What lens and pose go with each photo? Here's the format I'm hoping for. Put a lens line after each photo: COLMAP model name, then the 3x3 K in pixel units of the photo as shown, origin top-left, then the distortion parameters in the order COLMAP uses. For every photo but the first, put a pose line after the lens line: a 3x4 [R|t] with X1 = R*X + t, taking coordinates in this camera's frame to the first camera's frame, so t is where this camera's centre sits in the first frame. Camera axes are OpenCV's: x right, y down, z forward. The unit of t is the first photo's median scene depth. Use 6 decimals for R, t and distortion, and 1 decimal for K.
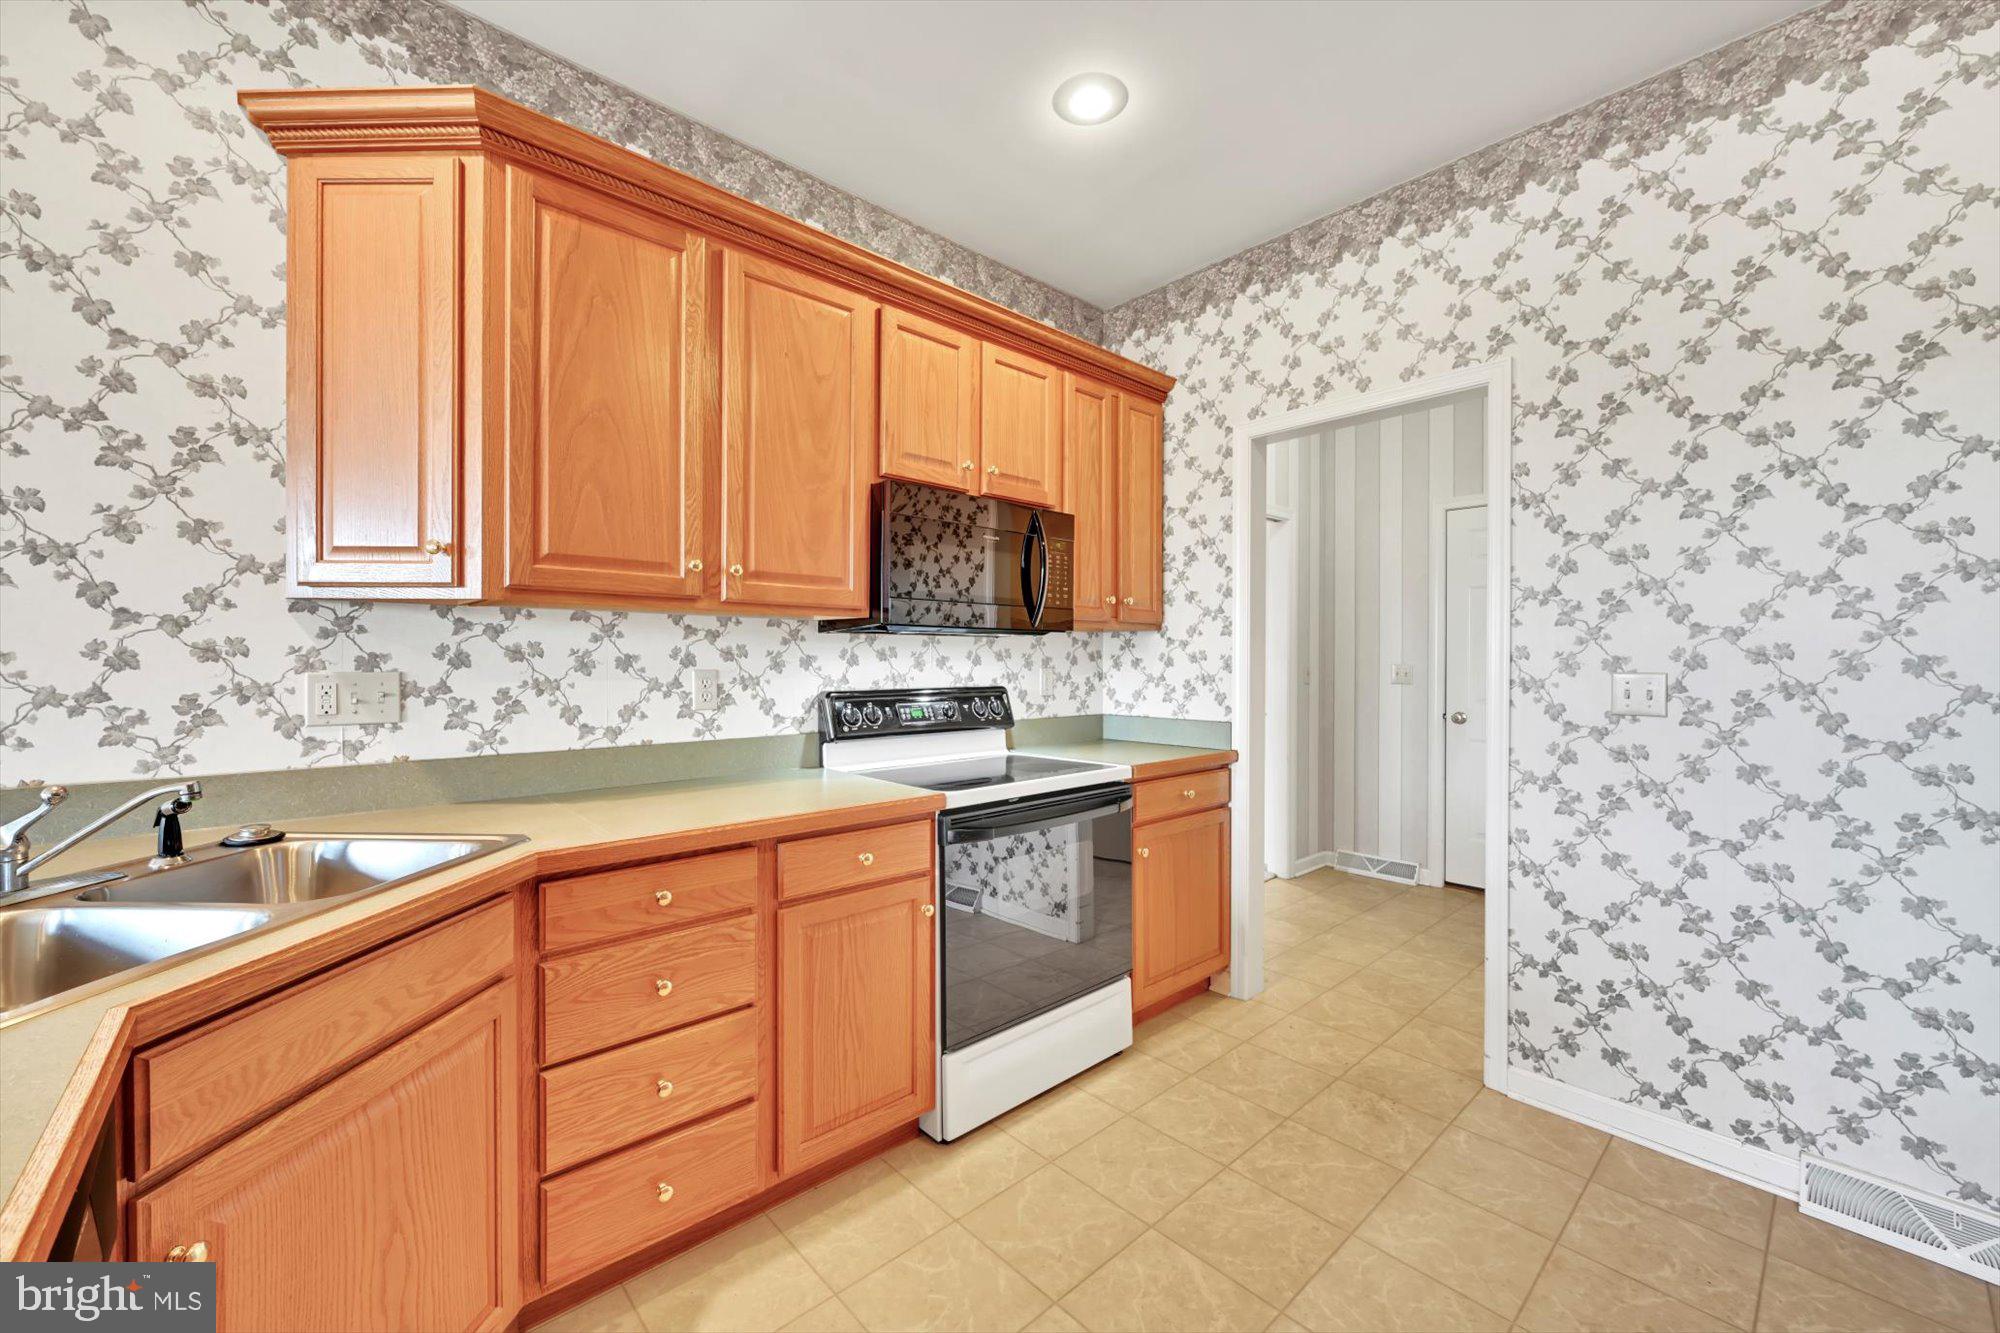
lens RADIAL K [[789.1, 0, 1000.0], [0, 789.1, 666.5], [0, 0, 1]] dist [0.000219, 0.000018]
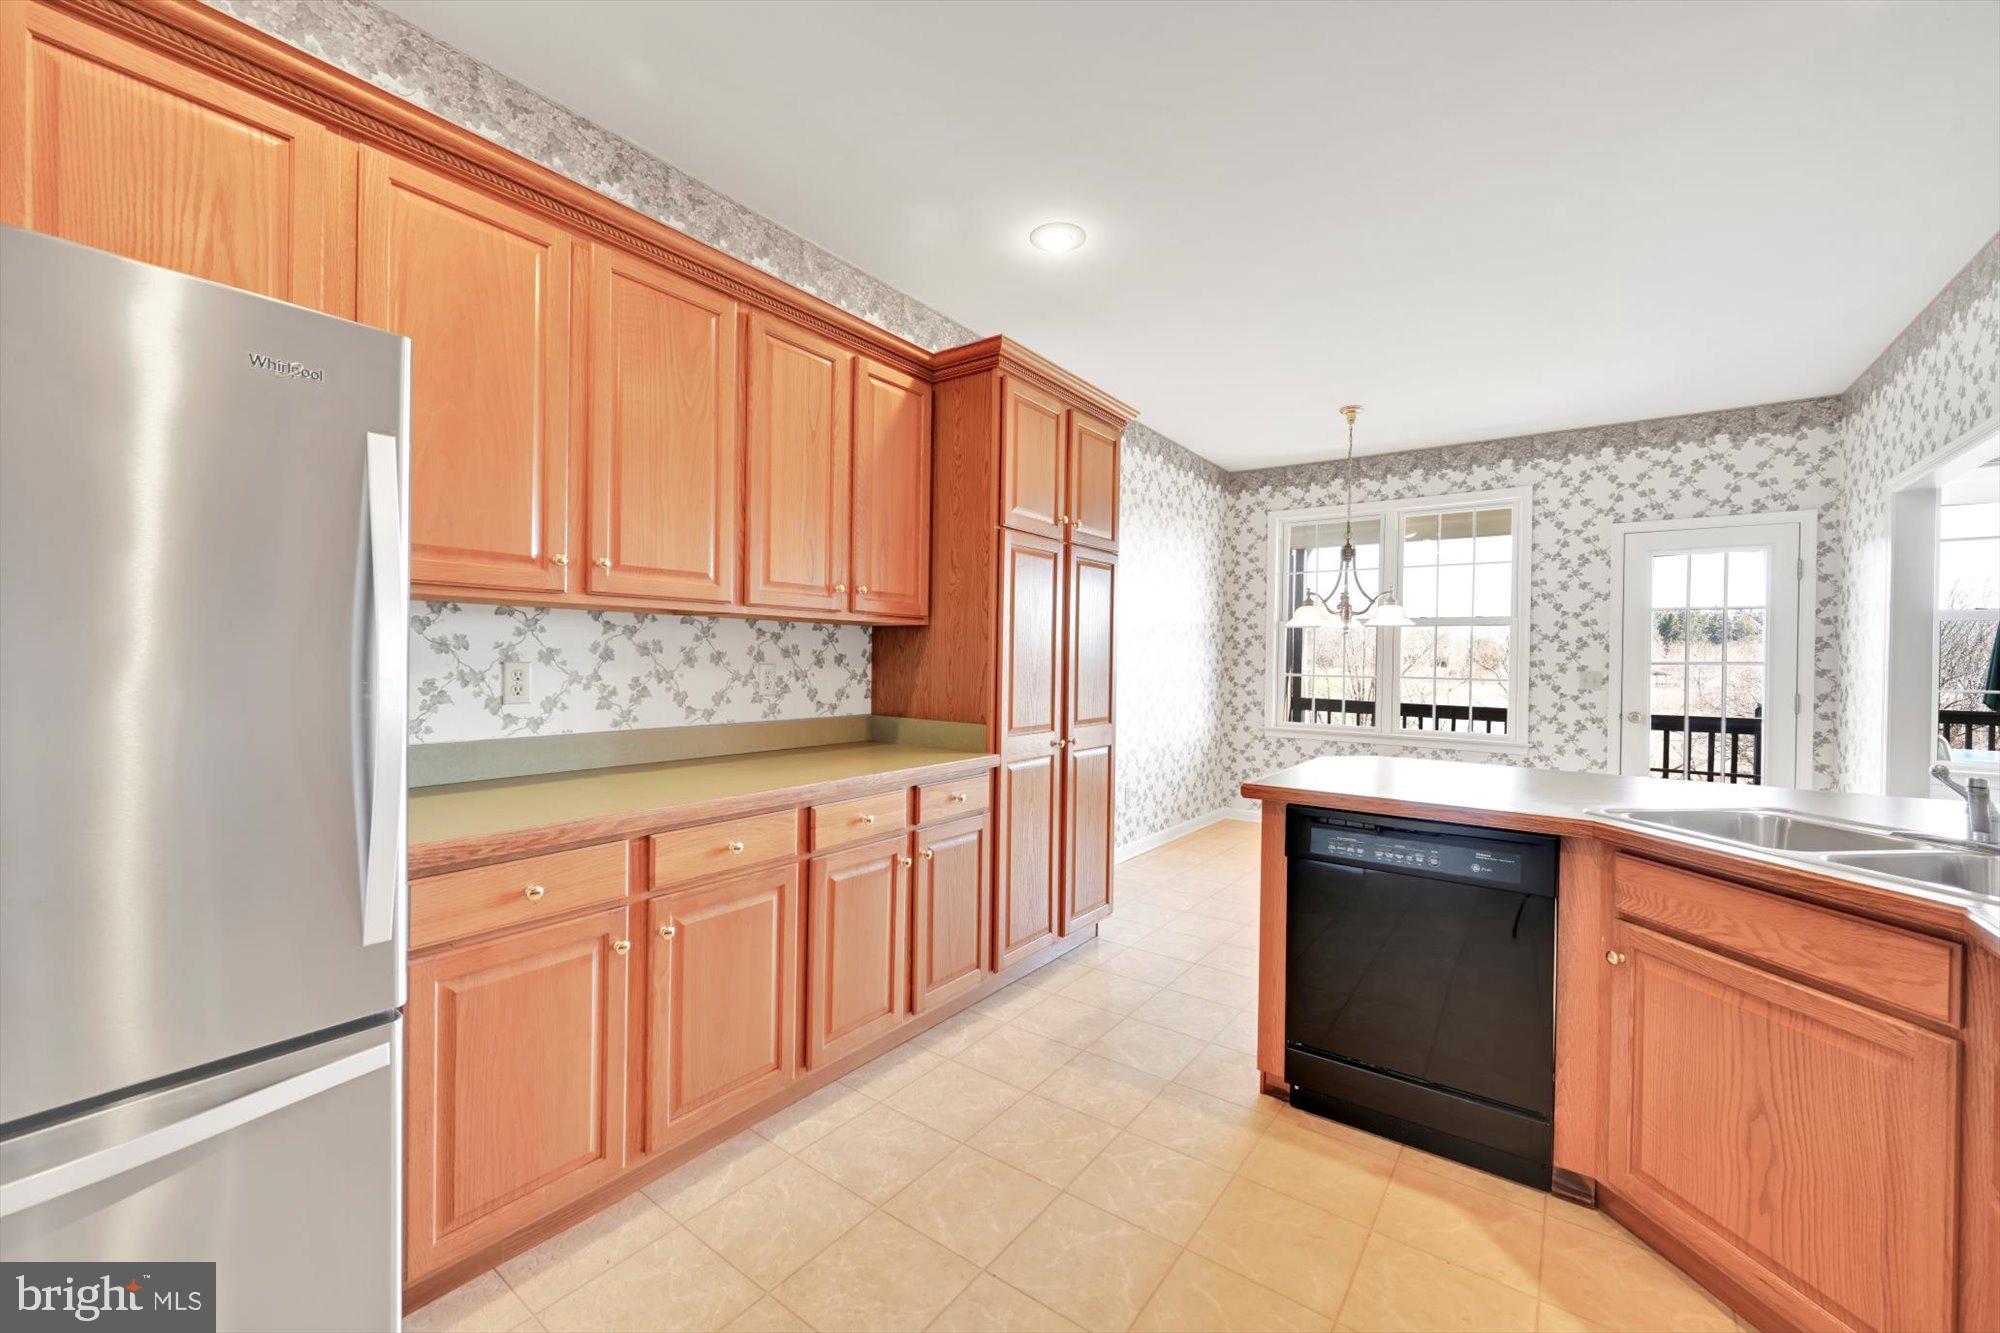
lens RADIAL K [[756.2, 0, 953.7], [0, 756.2, 680.9], [0, 0, 1]] dist [-0.000518, -0.000154]
pose [[0.991644, 0.009935, 0.128624, -0.239934], [-0.012726, 0.999701, 0.020901, 0.001630], [-0.128378, -0.022363, 0.991473, -0.220215]]
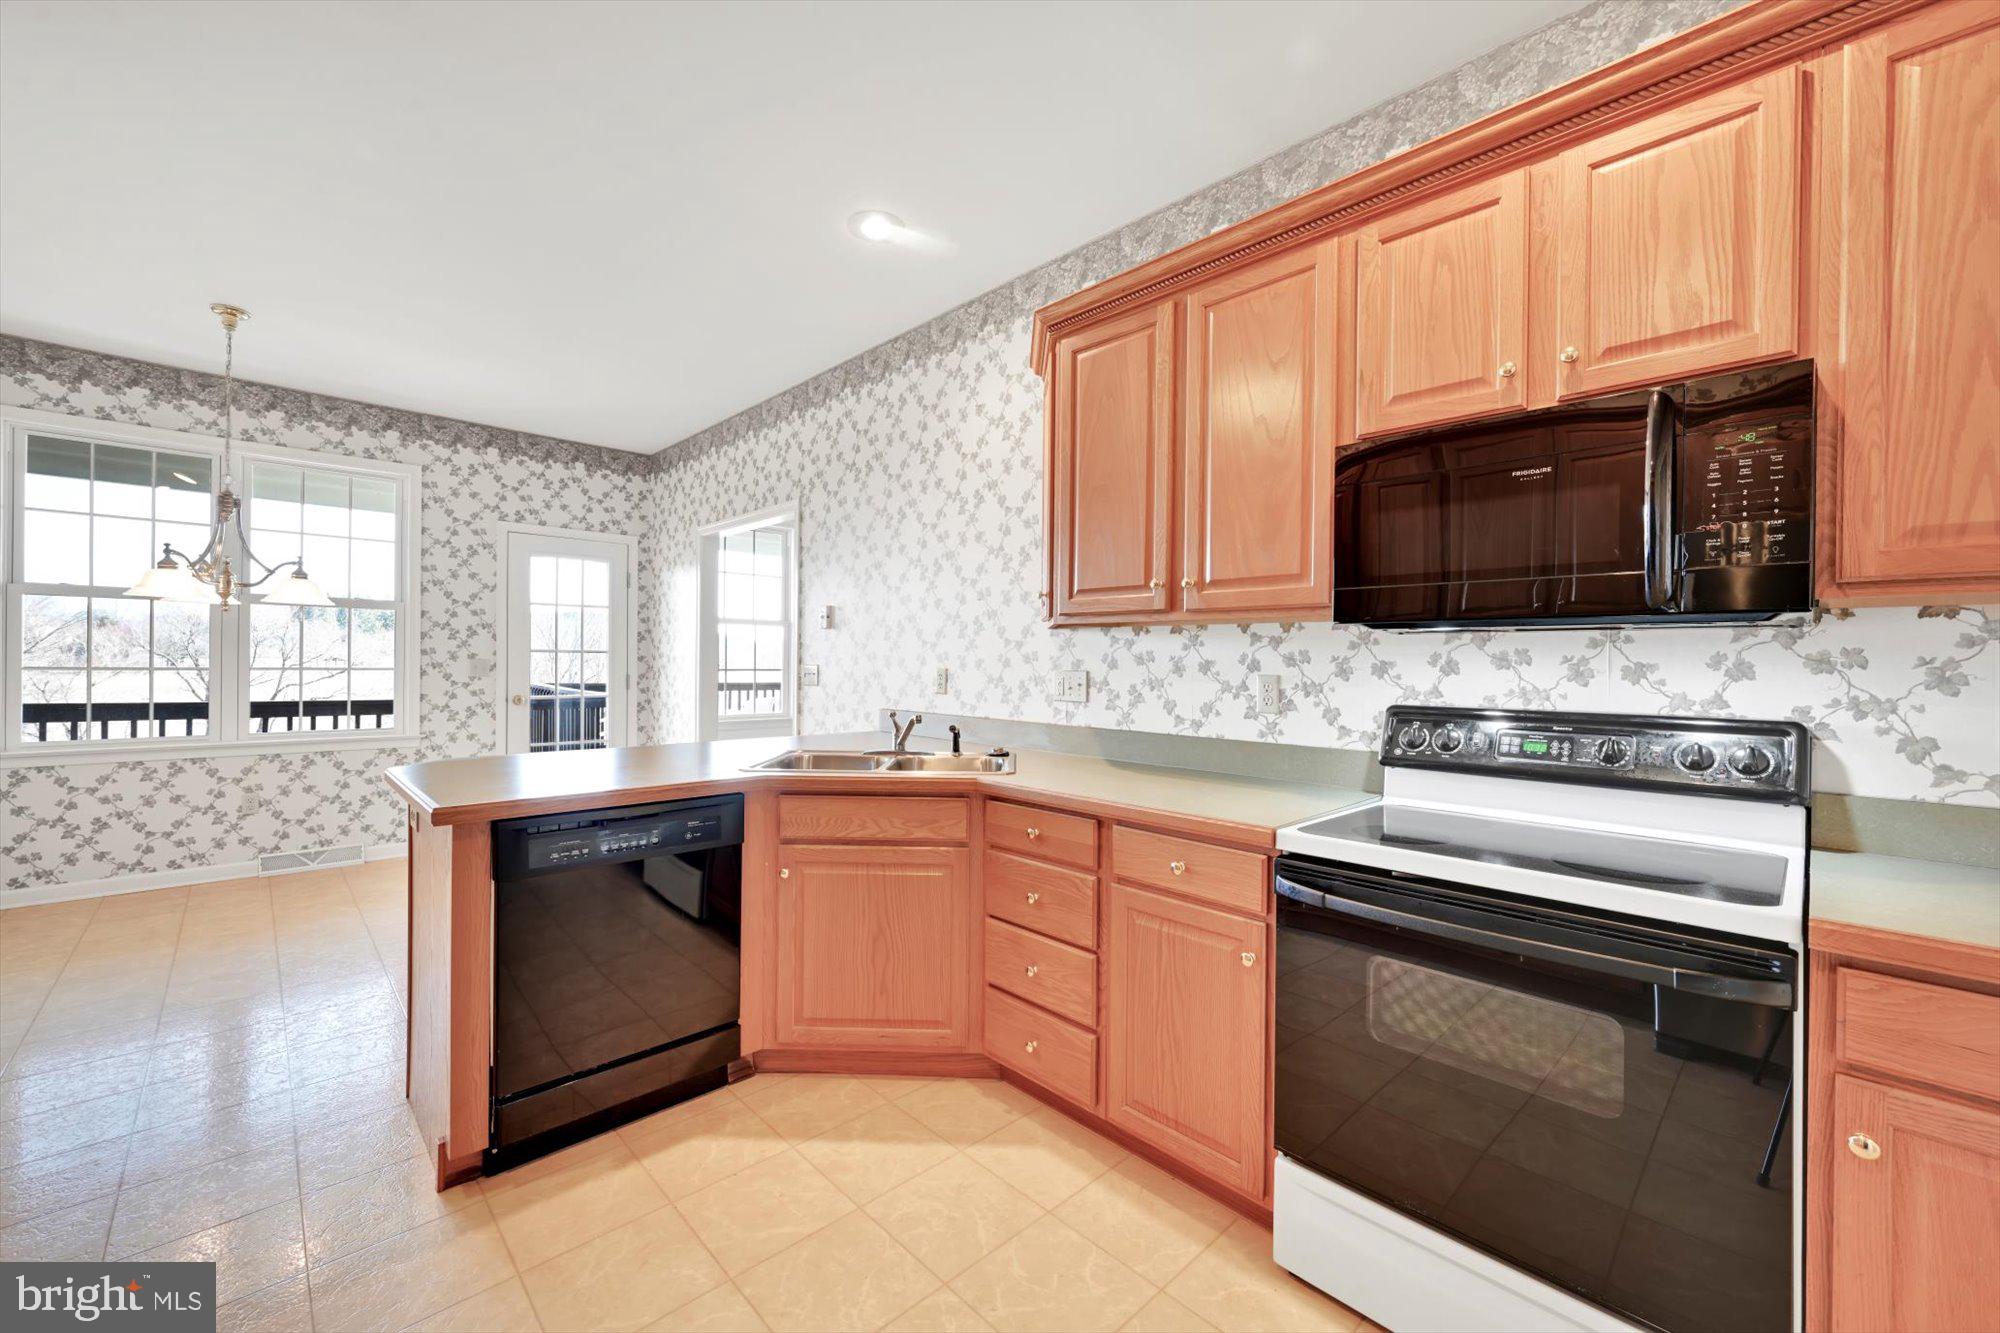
lens RADIAL K [[794.4, 0, 1000.0], [0, 794.4, 666.5], [0, 0, 1]] dist [0.010826, -0.000010]
pose [[0.026605, 0.004268, -0.999637, 0.667007], [-0.018963, 0.999813, 0.003764, -0.004040], [0.999466, 0.018856, 0.026681, 0.615340]]
